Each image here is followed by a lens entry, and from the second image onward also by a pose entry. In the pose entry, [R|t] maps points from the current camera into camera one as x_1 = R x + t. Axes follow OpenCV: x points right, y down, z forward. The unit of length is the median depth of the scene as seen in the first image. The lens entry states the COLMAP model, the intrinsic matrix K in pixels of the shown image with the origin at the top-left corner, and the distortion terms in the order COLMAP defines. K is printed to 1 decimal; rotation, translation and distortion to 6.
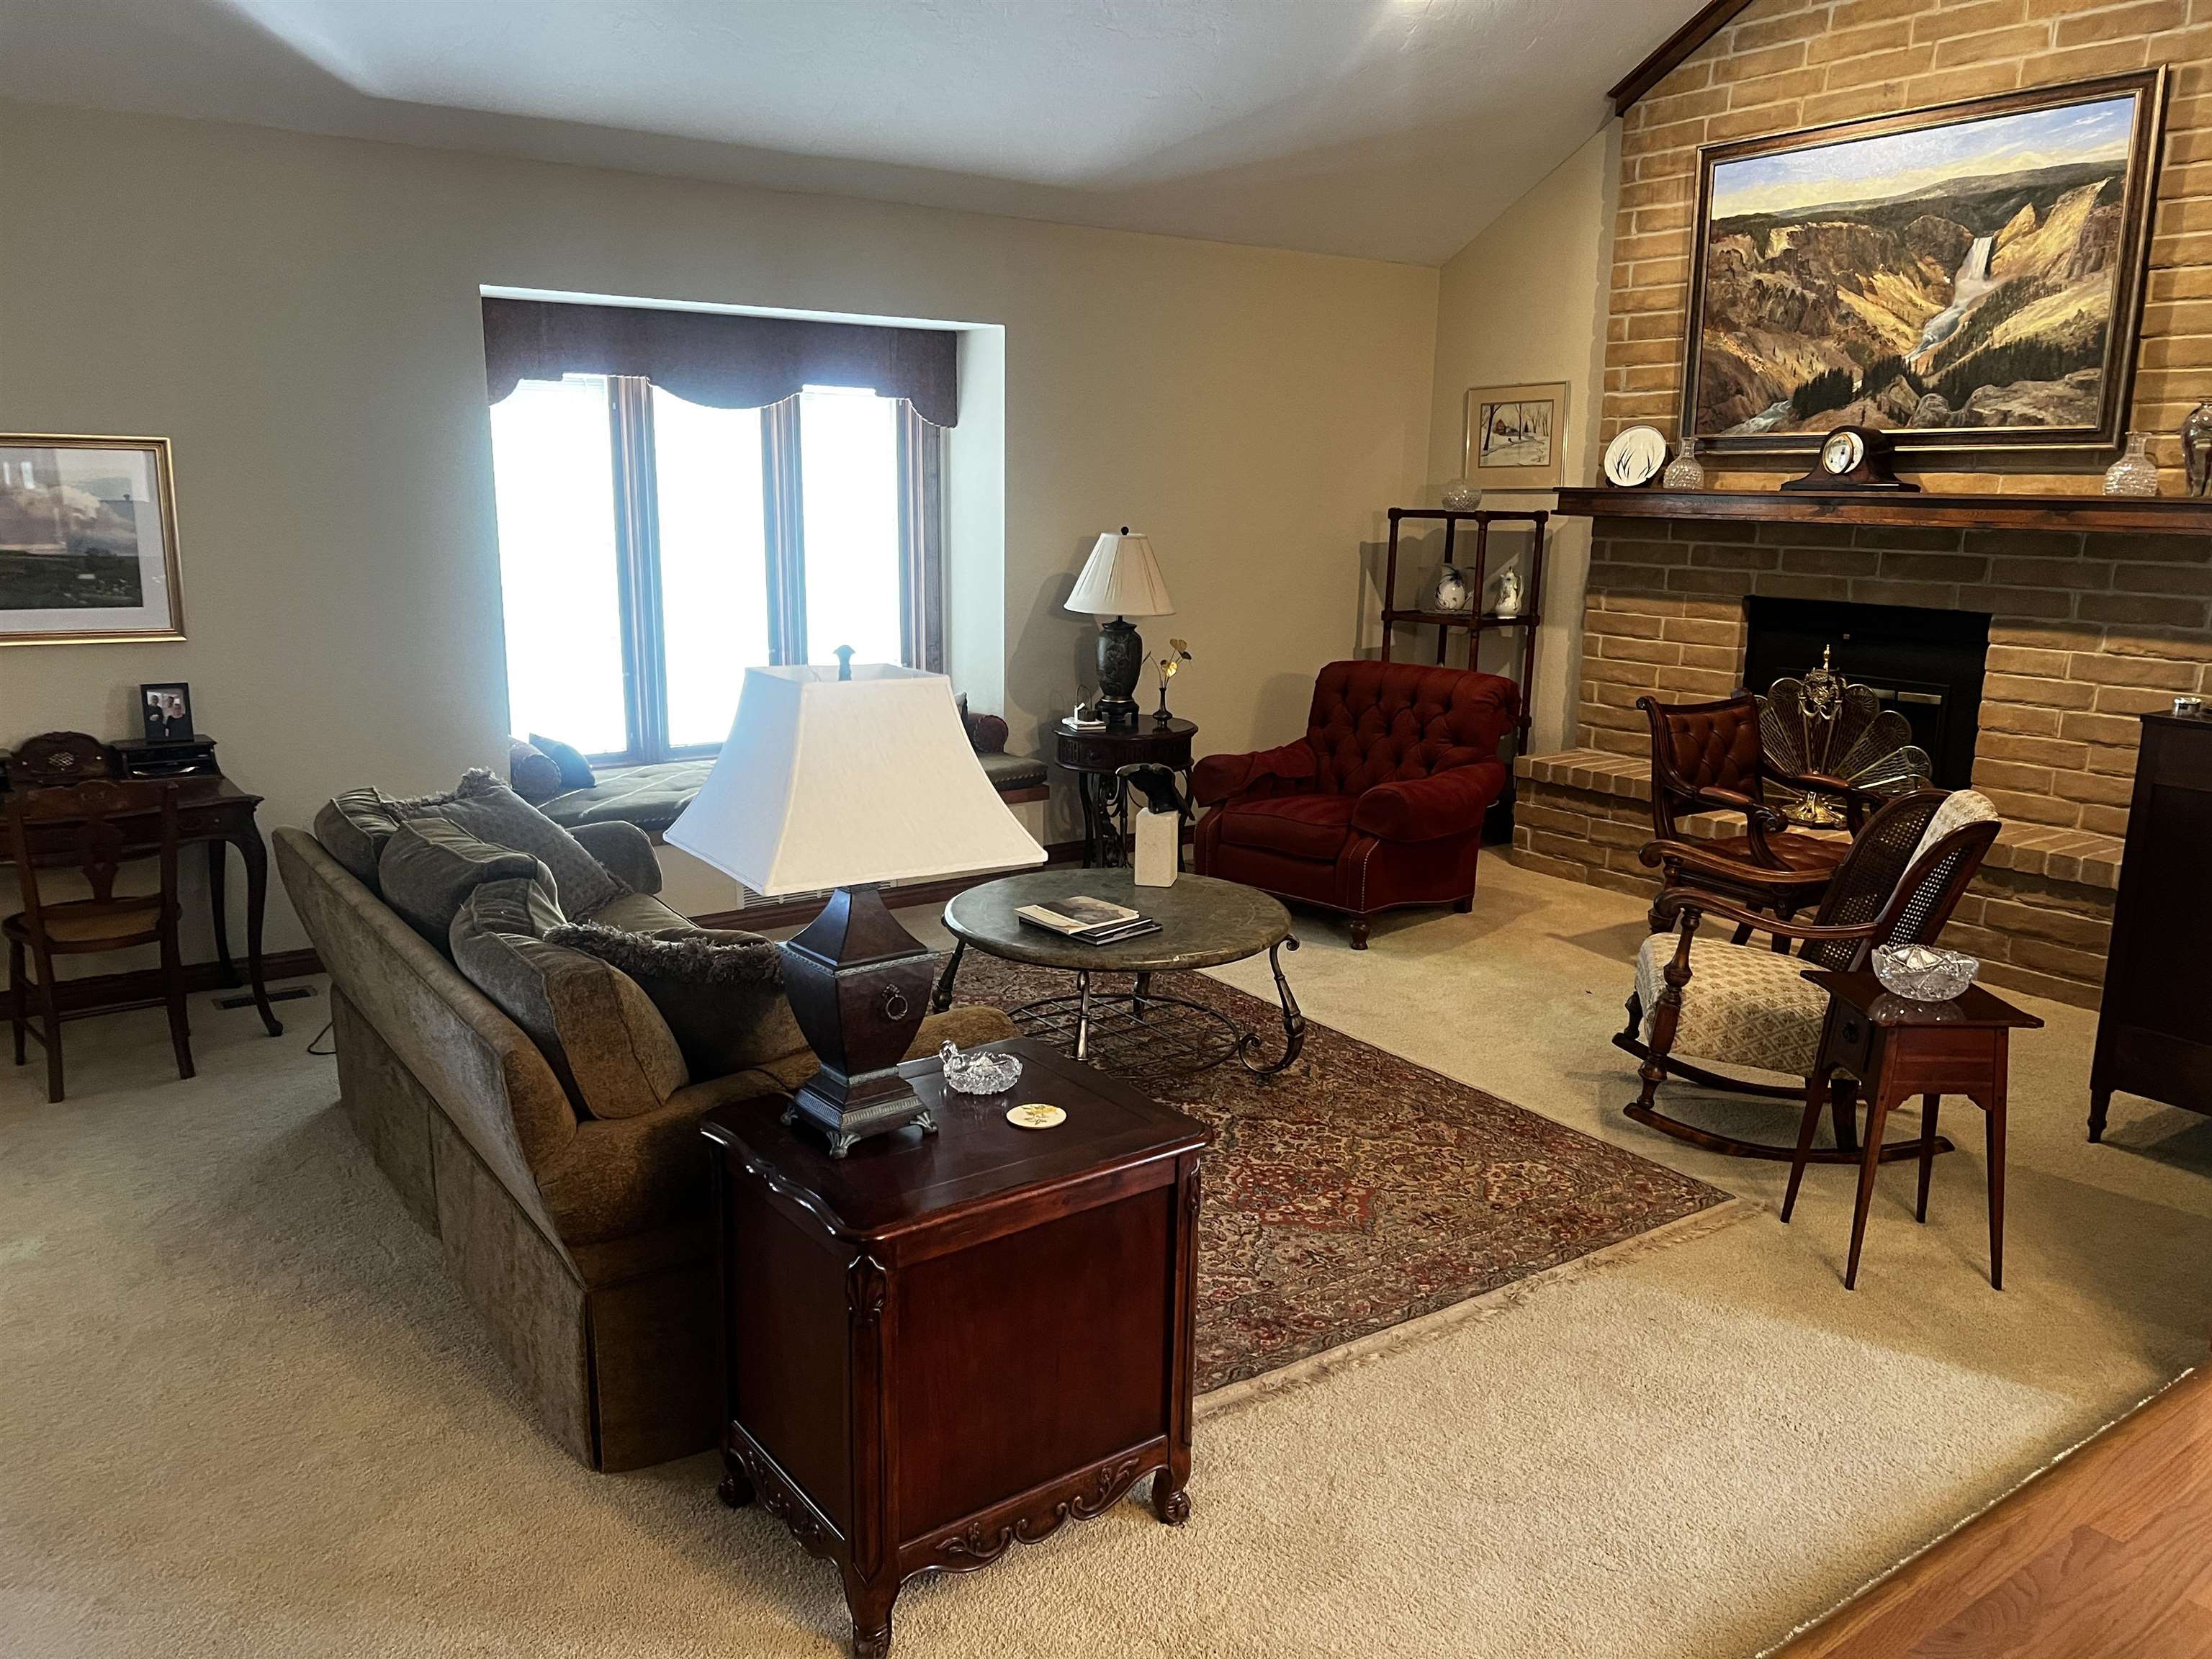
lens RADIAL K [[1679.8, 0, 1114.7], [0, 1679.8, 851.8], [0, 0, 1]] dist [0.066579, -0.075208]
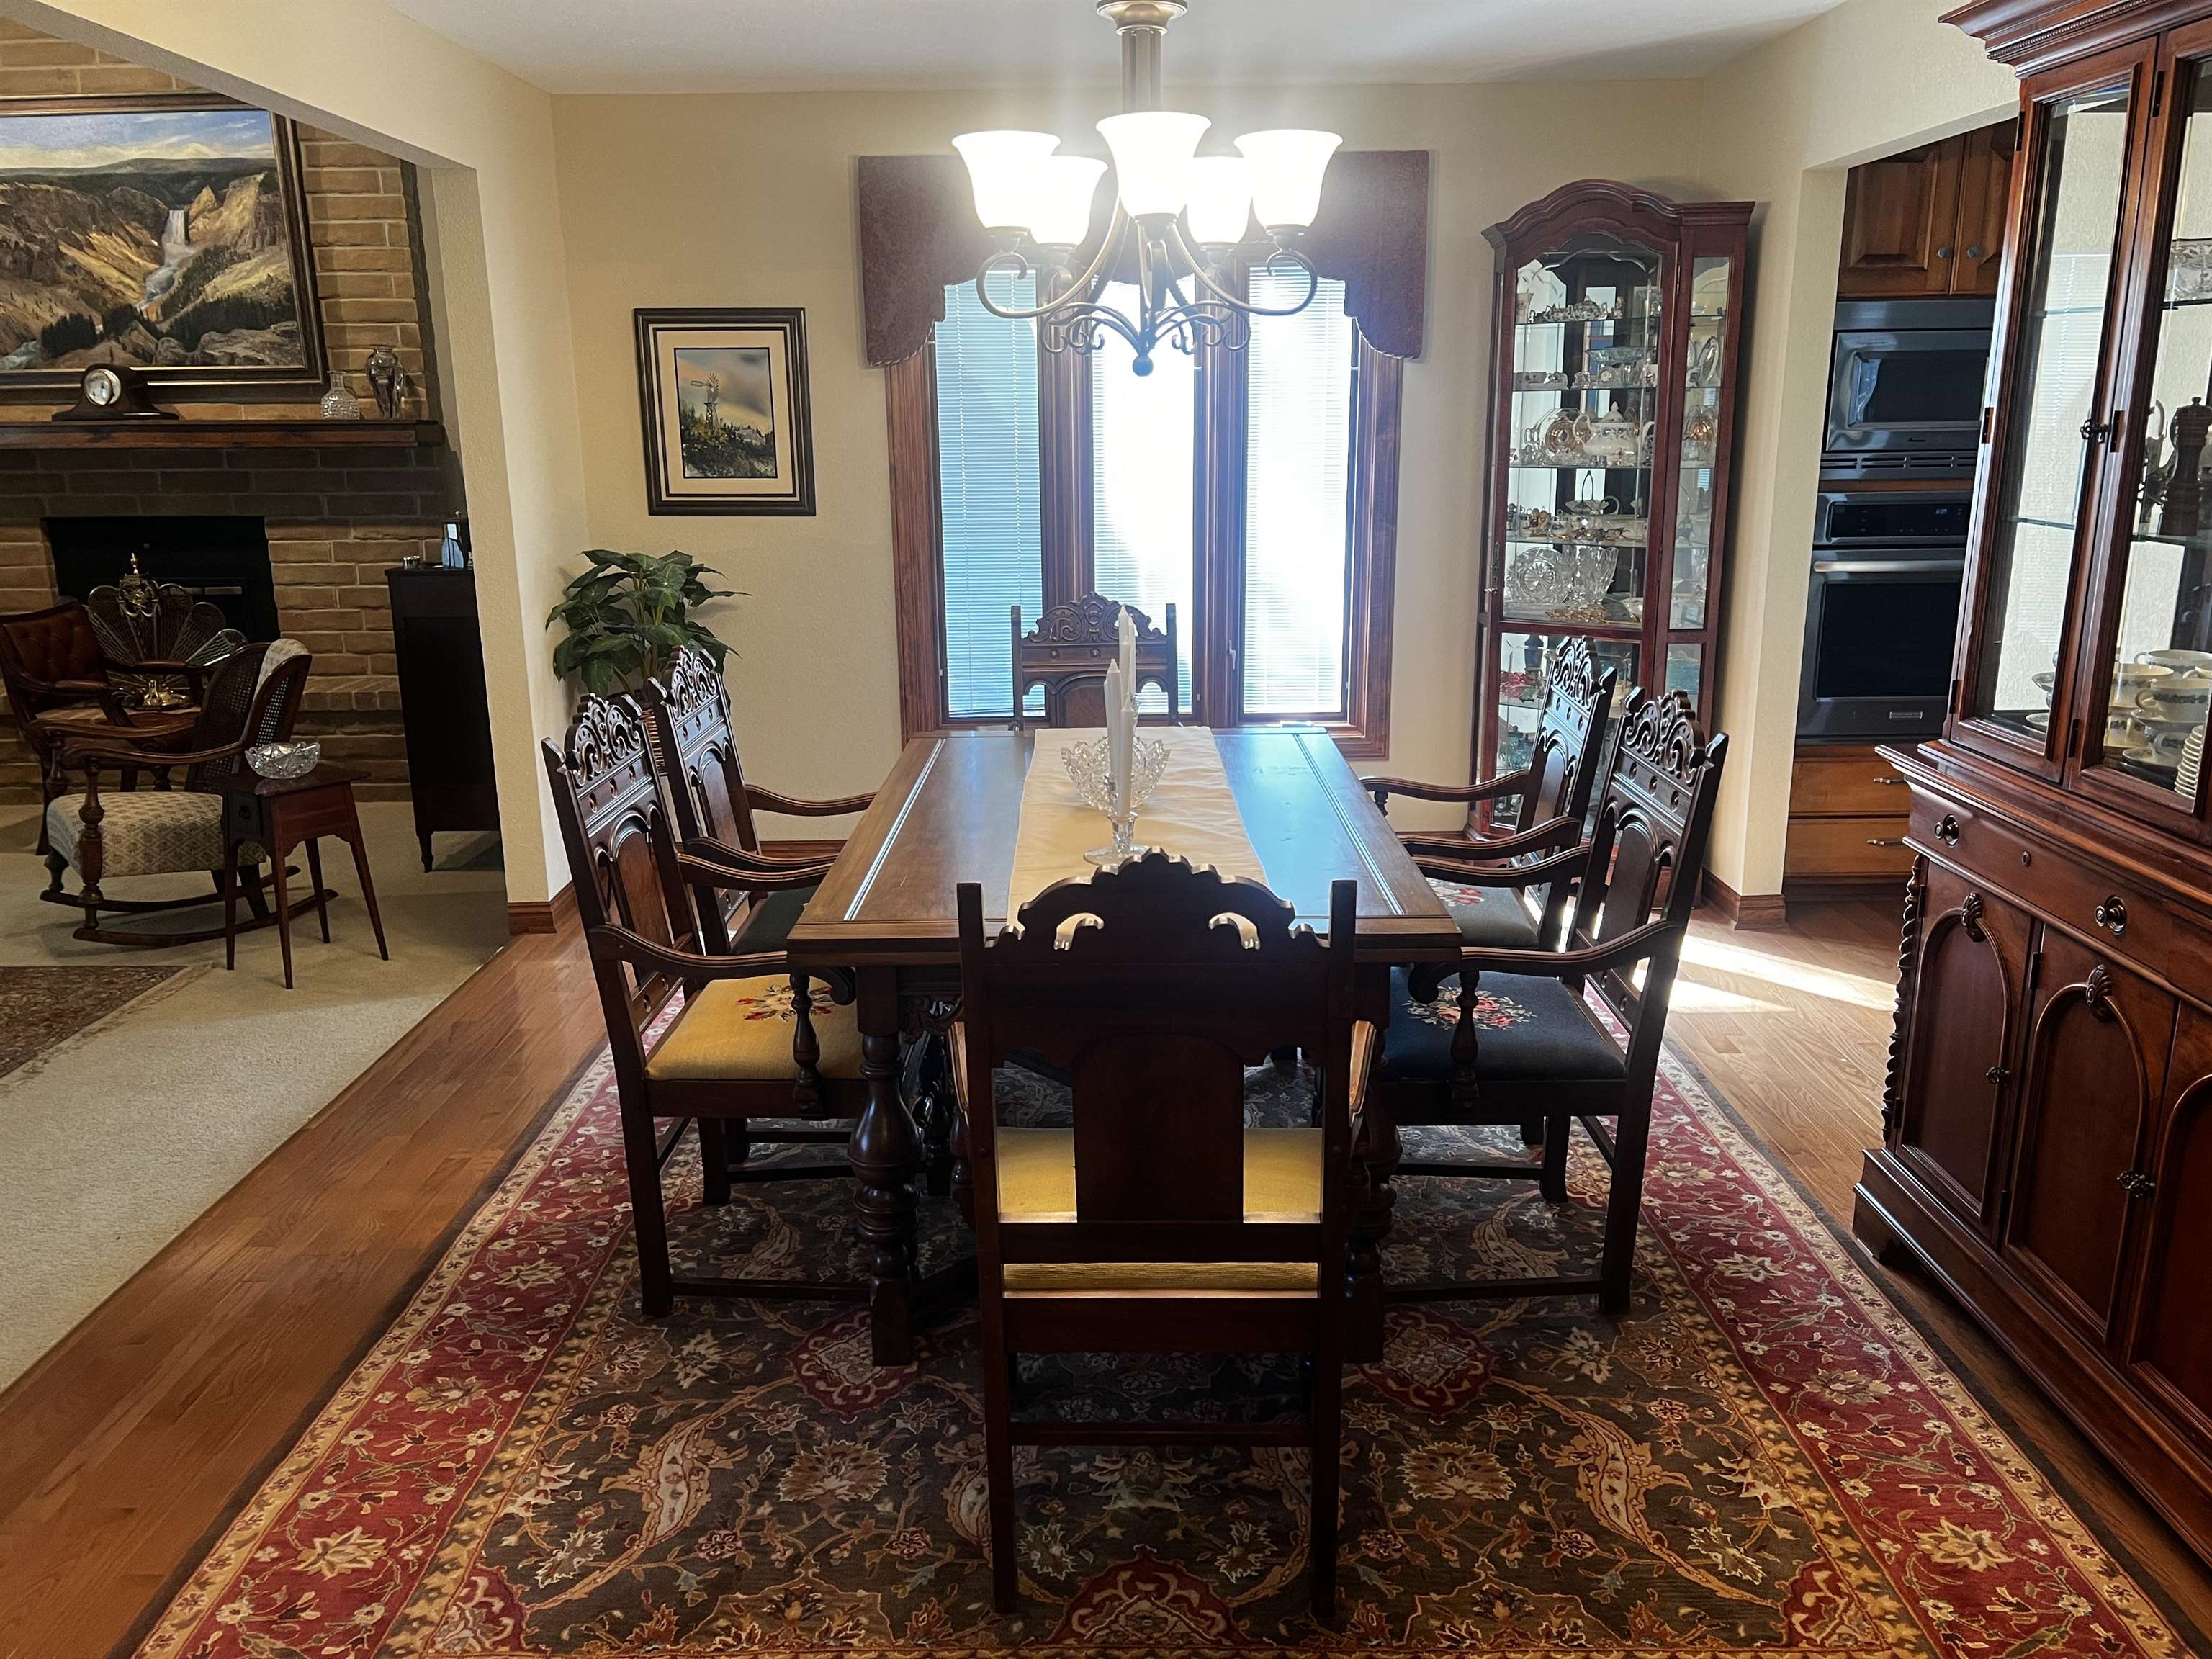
lens RADIAL K [[1679.8, 0, 1098.3], [0, 1679.8, 844.0], [0, 0, 1]] dist [0.066579, -0.075208]
pose [[0.598855, -0.216324, 0.771088, -0.142215], [0.191013, 0.973622, 0.124796, 0.059158], [-0.777745, 0.072553, 0.624379, -0.256665]]
